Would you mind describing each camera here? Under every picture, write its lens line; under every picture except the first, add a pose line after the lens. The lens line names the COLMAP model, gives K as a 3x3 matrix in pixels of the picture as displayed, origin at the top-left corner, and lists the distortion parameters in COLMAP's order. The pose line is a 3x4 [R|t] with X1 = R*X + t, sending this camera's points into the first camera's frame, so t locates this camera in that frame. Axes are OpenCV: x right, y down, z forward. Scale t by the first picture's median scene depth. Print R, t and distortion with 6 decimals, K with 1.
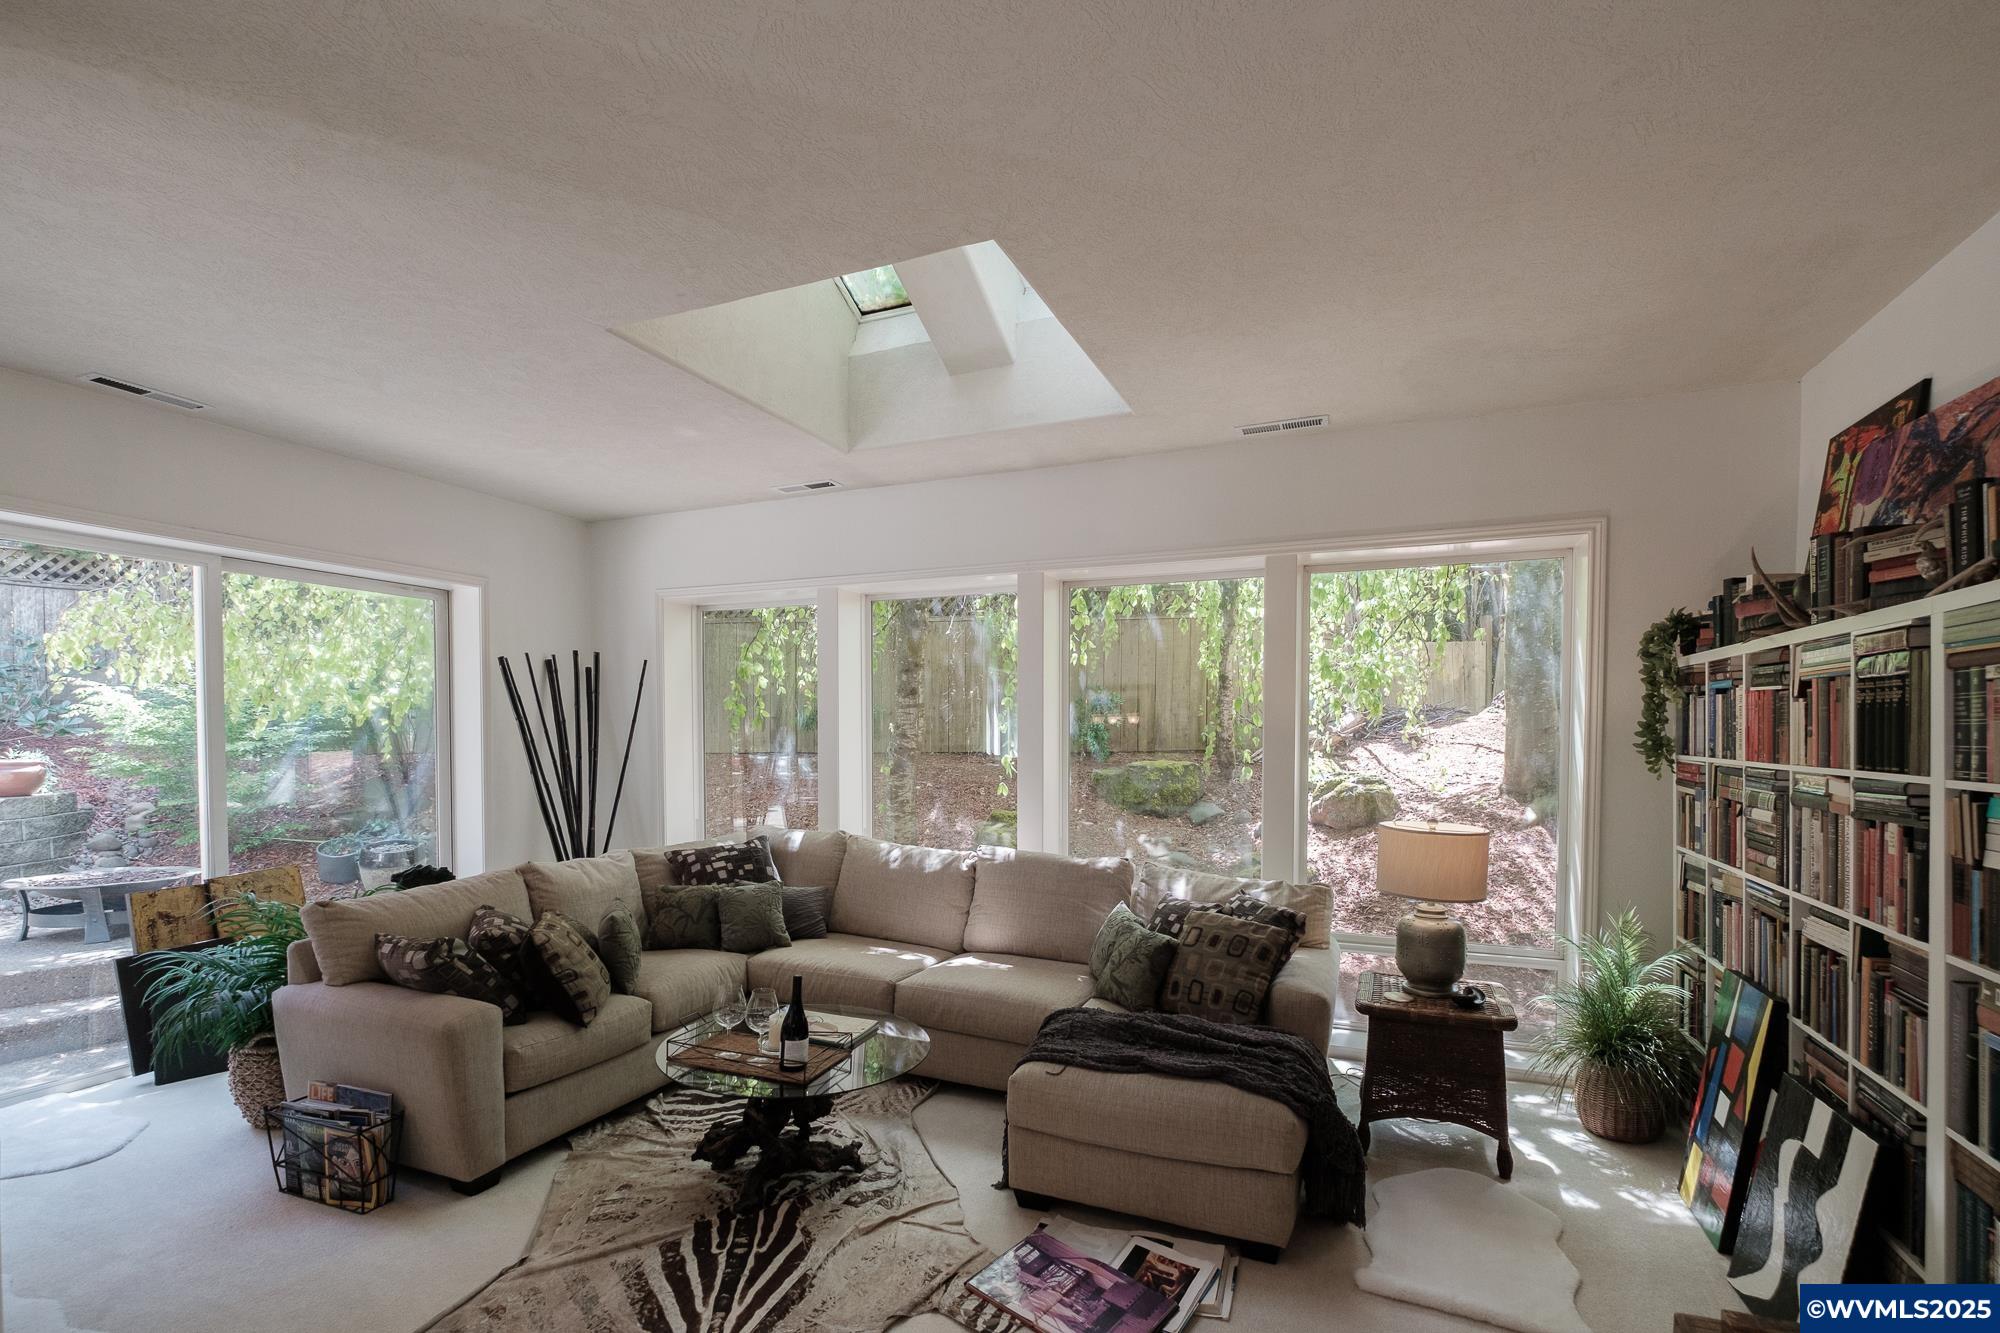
lens RADIAL K [[873.7, 0, 1028.9], [0, 873.7, 739.6], [0, 0, 1]] dist [0.002237, -0.006610]
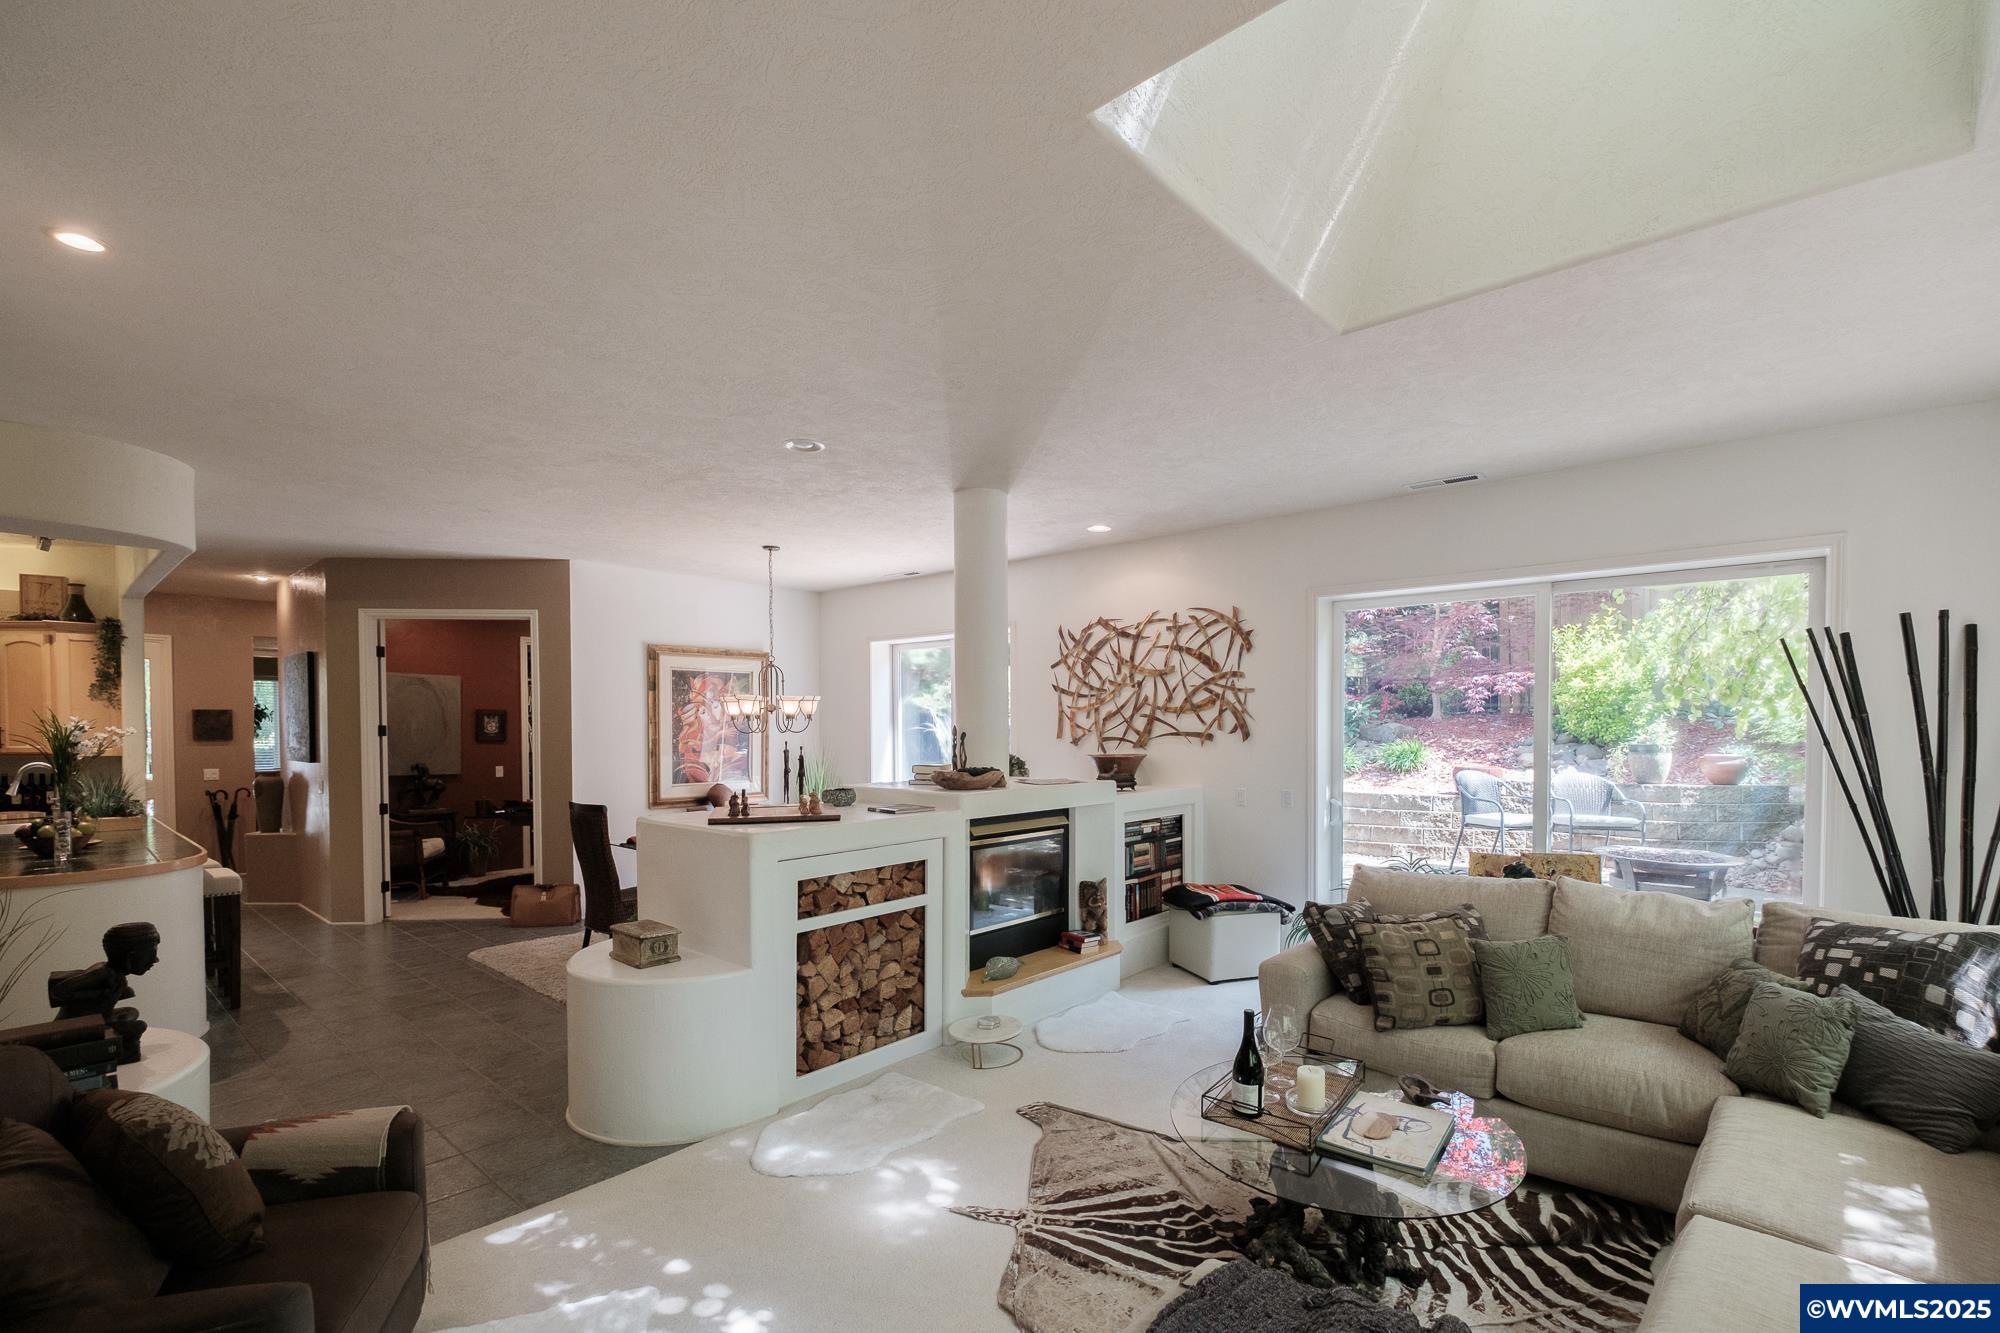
lens RADIAL K [[873.7, 0, 1028.9], [0, 873.7, 739.6], [0, 0, 1]] dist [0.002237, -0.006610]
pose [[-0.328865, 0.010379, -0.944320, 0.343300], [-0.008082, 0.999872, 0.013804, -0.006732], [0.944342, 0.012172, -0.328739, 0.584827]]
